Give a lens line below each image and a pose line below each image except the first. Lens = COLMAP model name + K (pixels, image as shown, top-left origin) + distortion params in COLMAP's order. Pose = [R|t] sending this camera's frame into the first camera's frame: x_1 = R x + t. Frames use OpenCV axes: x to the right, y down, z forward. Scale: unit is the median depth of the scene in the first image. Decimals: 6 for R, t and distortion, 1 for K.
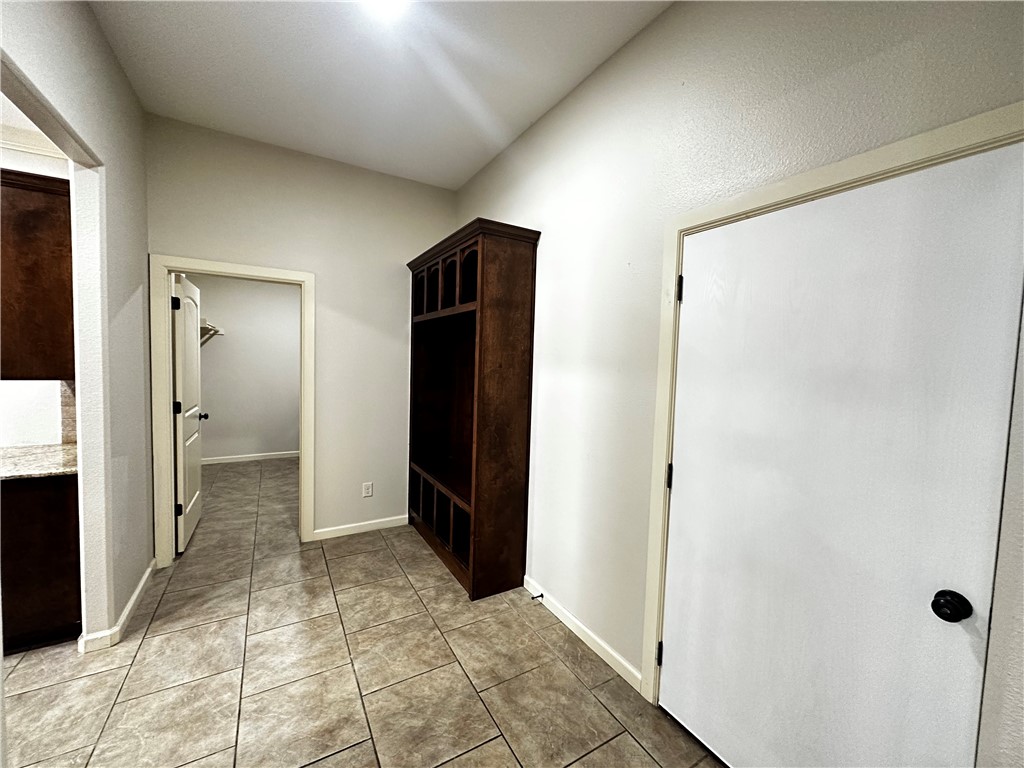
lens RADIAL K [[407.9, 0, 512.0], [0, 407.9, 384.0], [0, 0, 1]] dist [-0.002056, 0.000049]
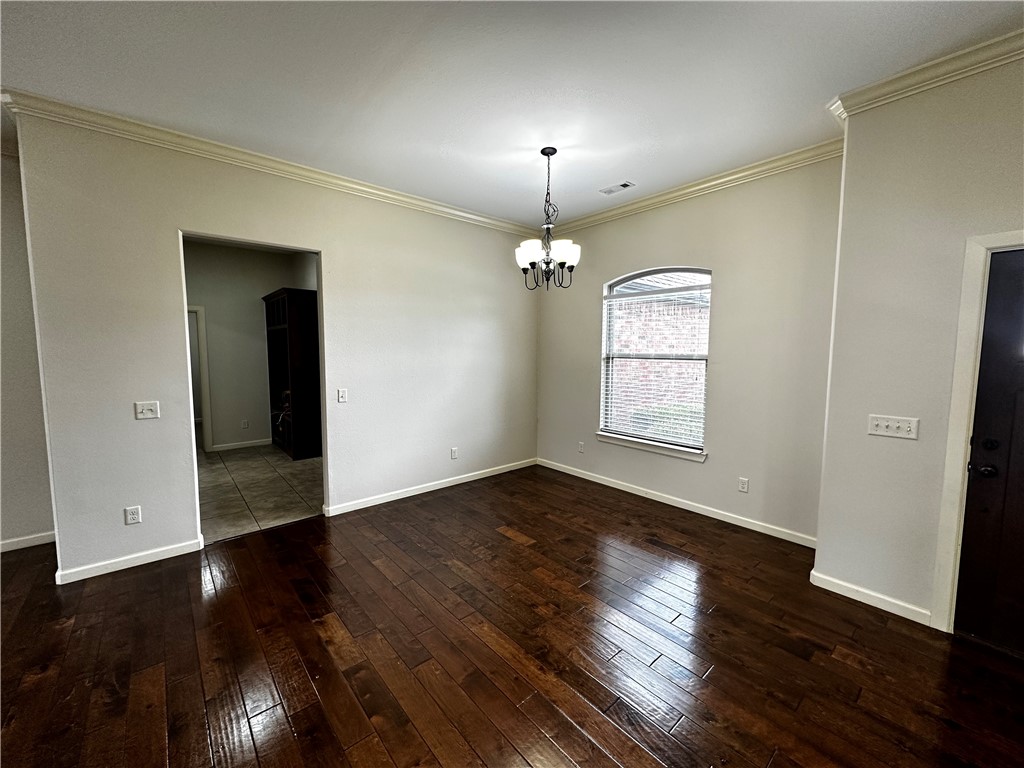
lens RADIAL K [[407.9, 0, 512.0], [0, 407.9, 384.0], [0, 0, 1]] dist [-0.002056, 0.000049]
pose [[0.983652, -0.042180, 0.175068, 0.799205], [0.036738, 0.998739, 0.034212, 0.102409], [-0.176290, -0.027221, 0.983962, -1.562730]]
